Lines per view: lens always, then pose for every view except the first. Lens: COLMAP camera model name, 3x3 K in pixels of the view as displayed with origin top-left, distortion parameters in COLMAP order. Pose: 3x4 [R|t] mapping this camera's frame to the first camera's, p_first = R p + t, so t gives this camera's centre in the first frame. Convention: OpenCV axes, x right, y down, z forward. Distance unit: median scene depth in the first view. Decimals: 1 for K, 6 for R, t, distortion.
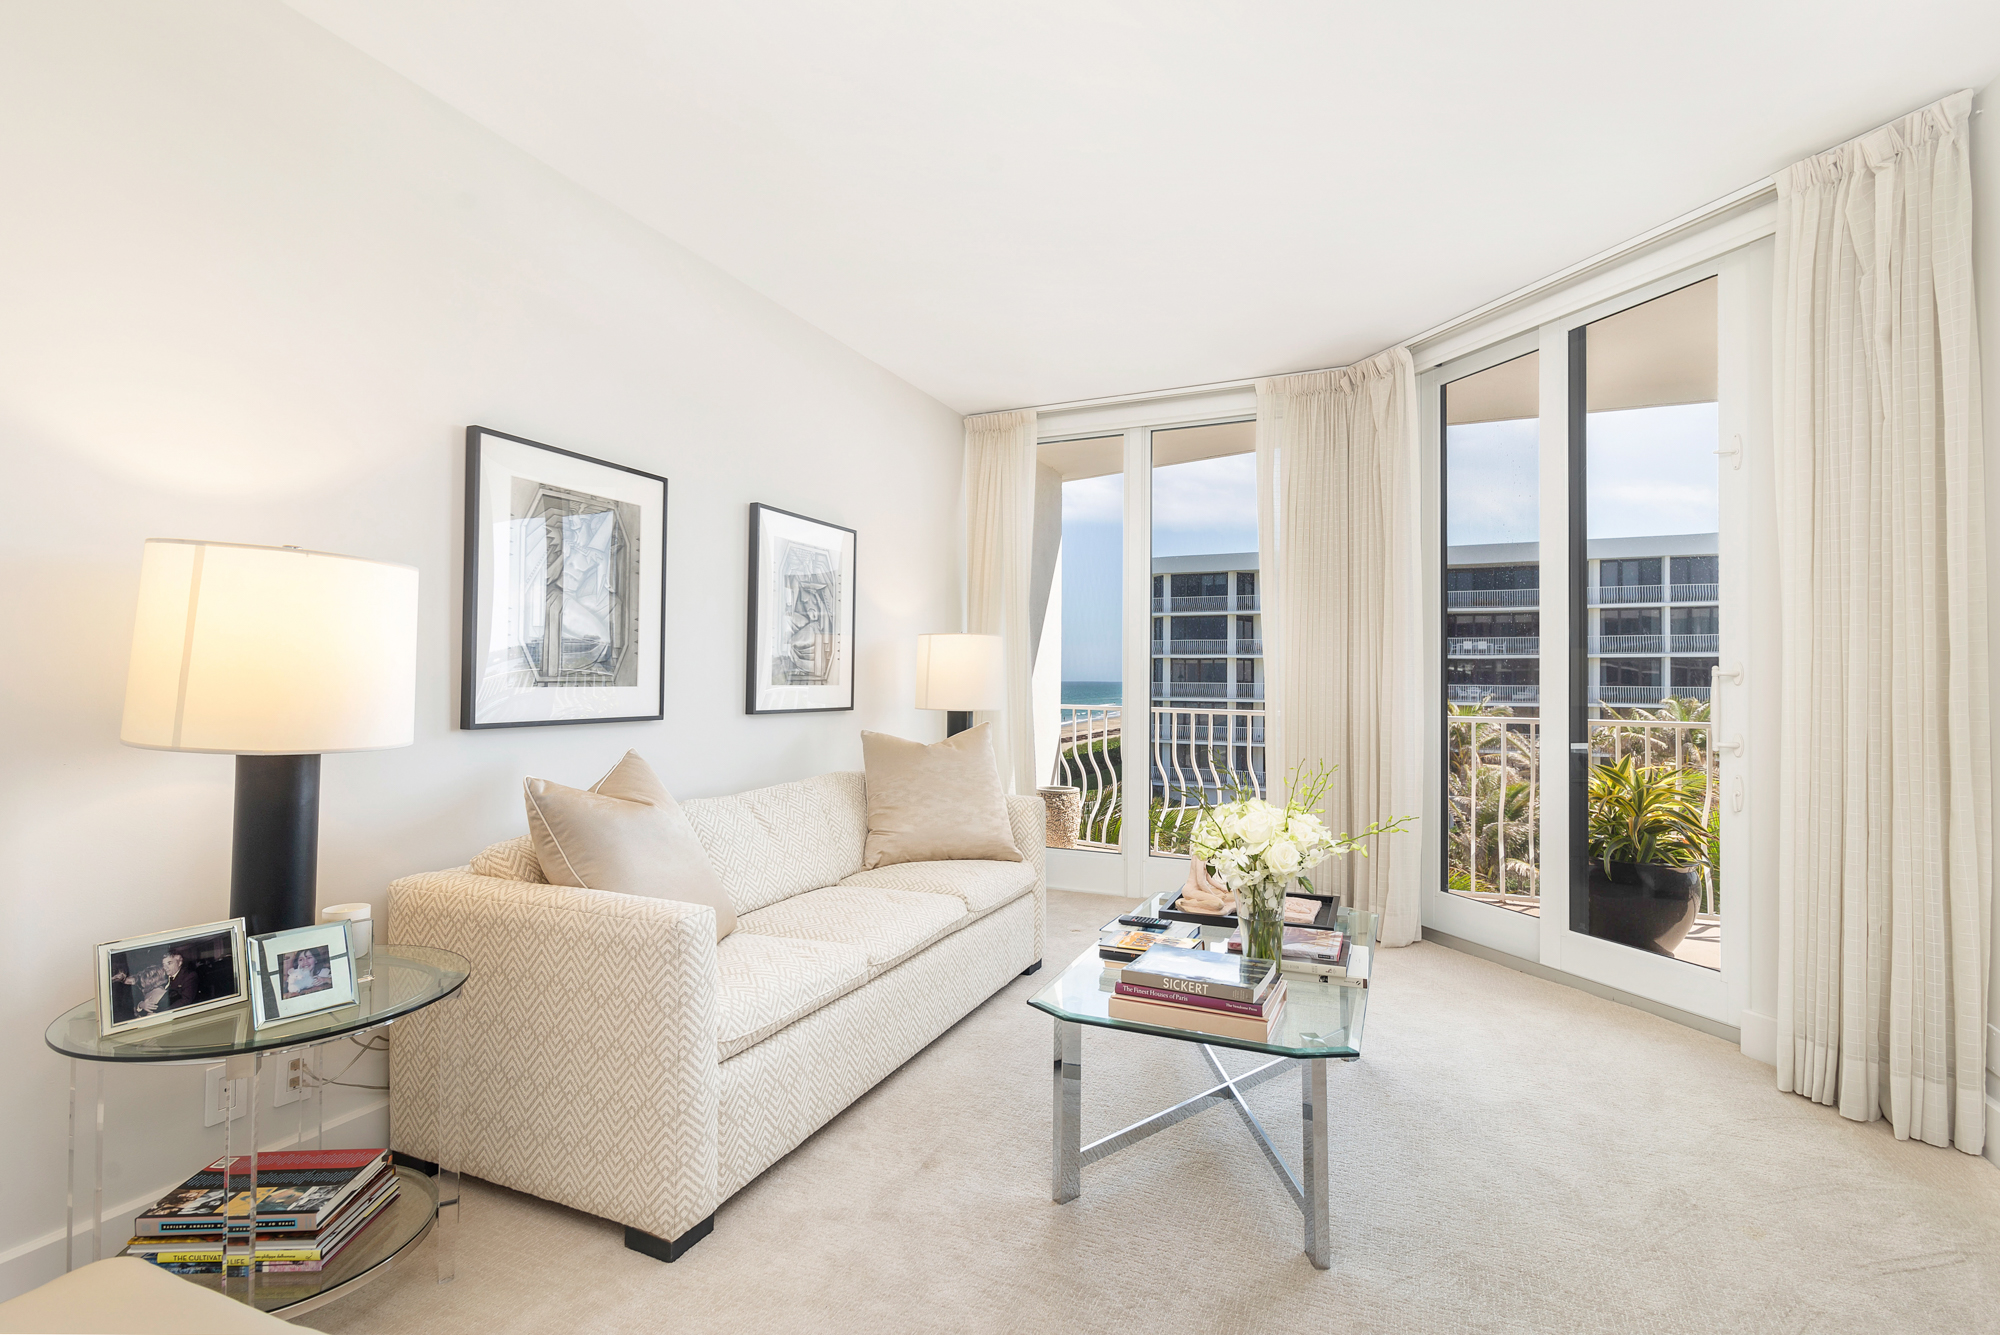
lens RADIAL K [[919.0, 0, 1000.5], [0, 919.0, 664.2], [0, 0, 1]] dist [-0.000226, -0.000514]
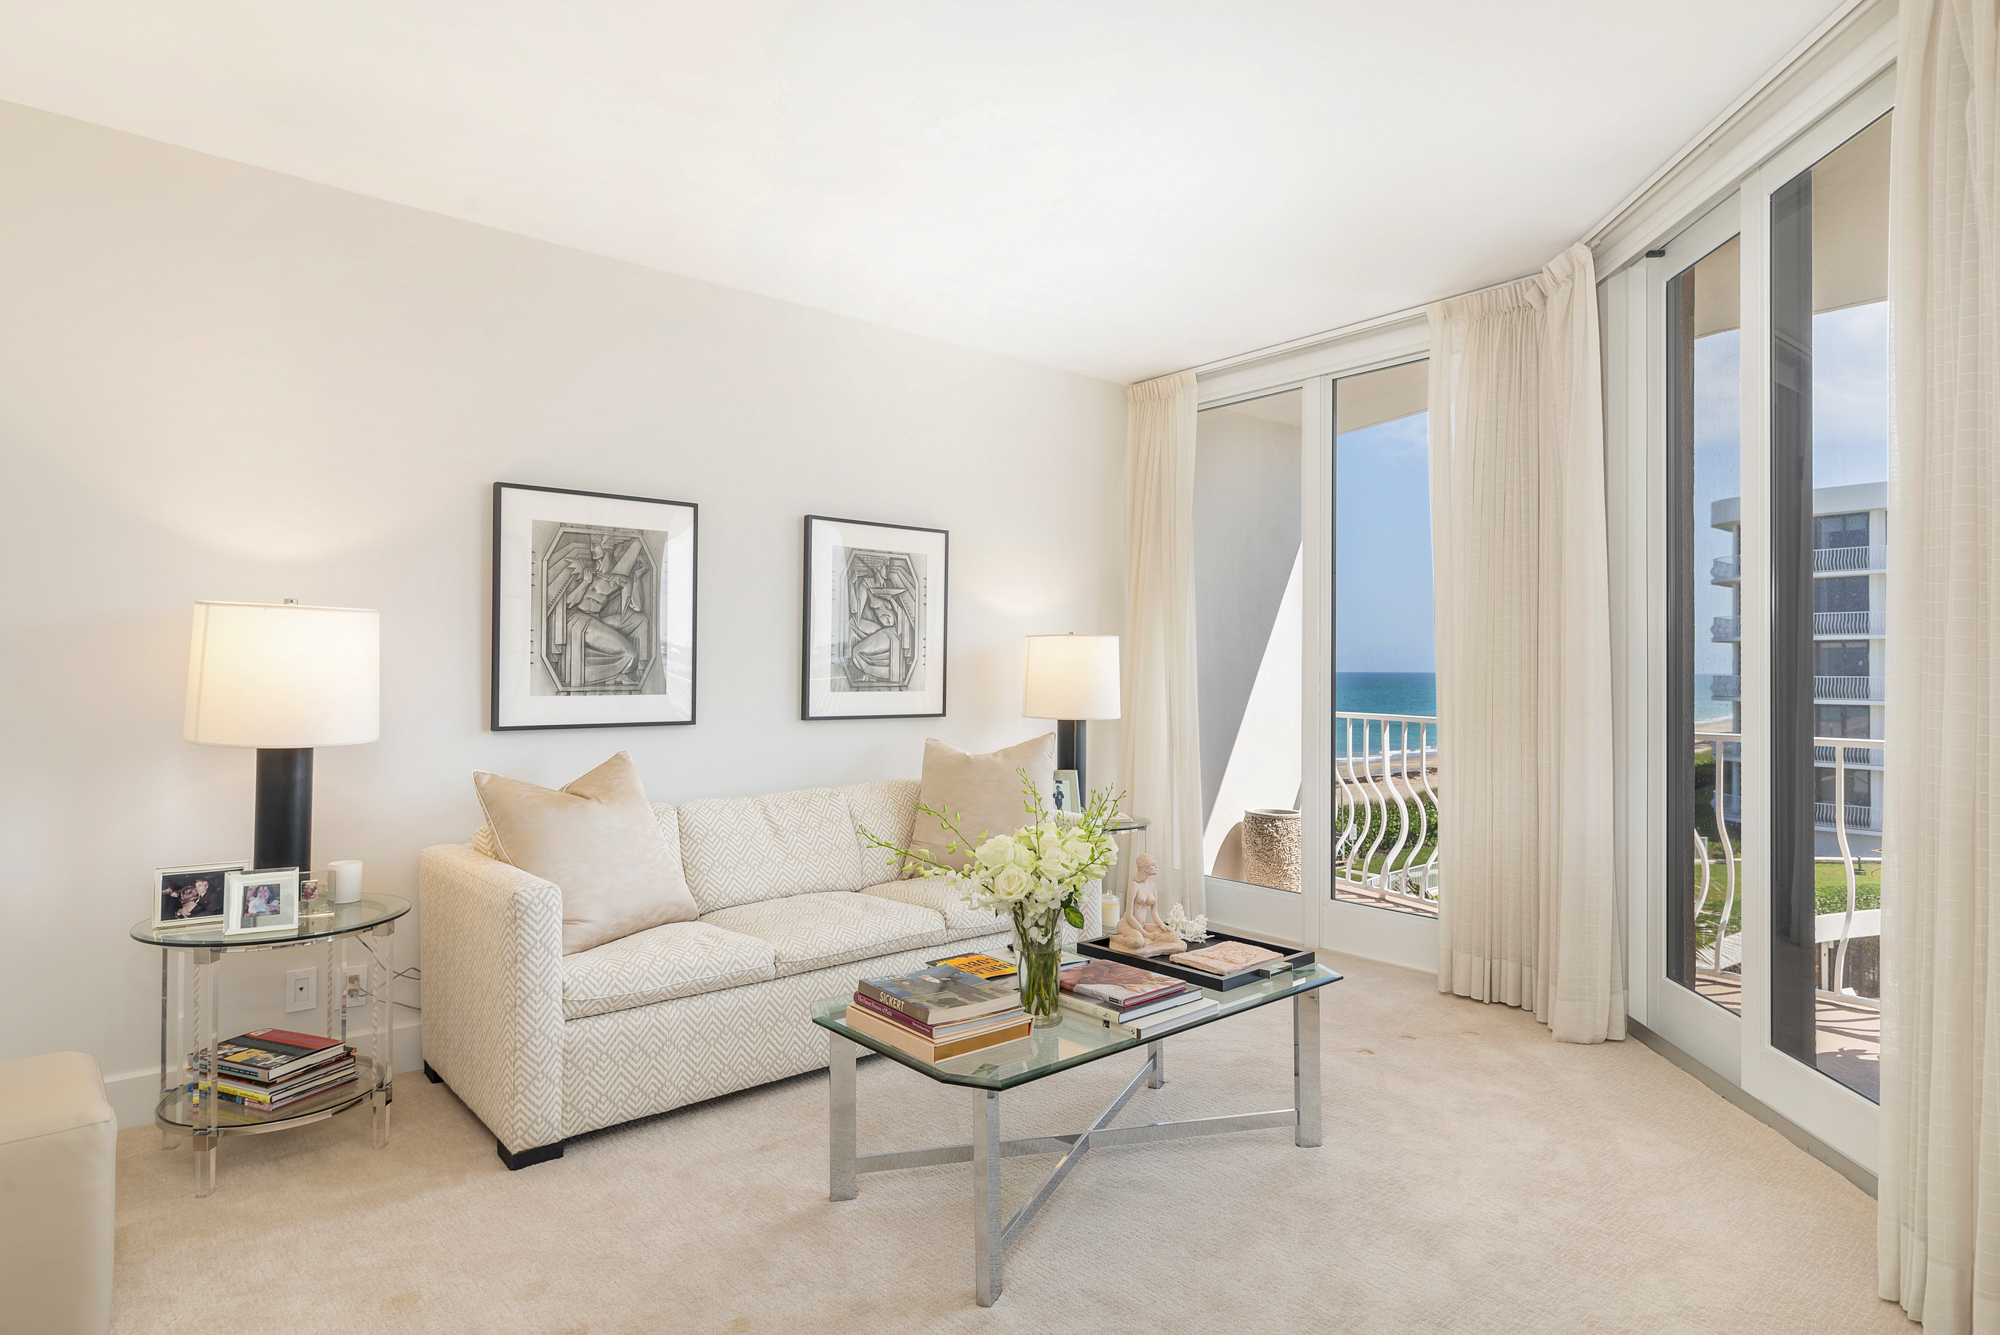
lens RADIAL K [[1097.1, 0, 992.1], [0, 1097.1, 660.1], [0, 0, 1]] dist [0.004089, 0.000313]
pose [[0.900506, -0.006788, -0.434791, 0.572738], [0.009343, 0.999949, 0.003740, -0.019923], [0.434743, -0.007430, 0.900524, -0.025188]]
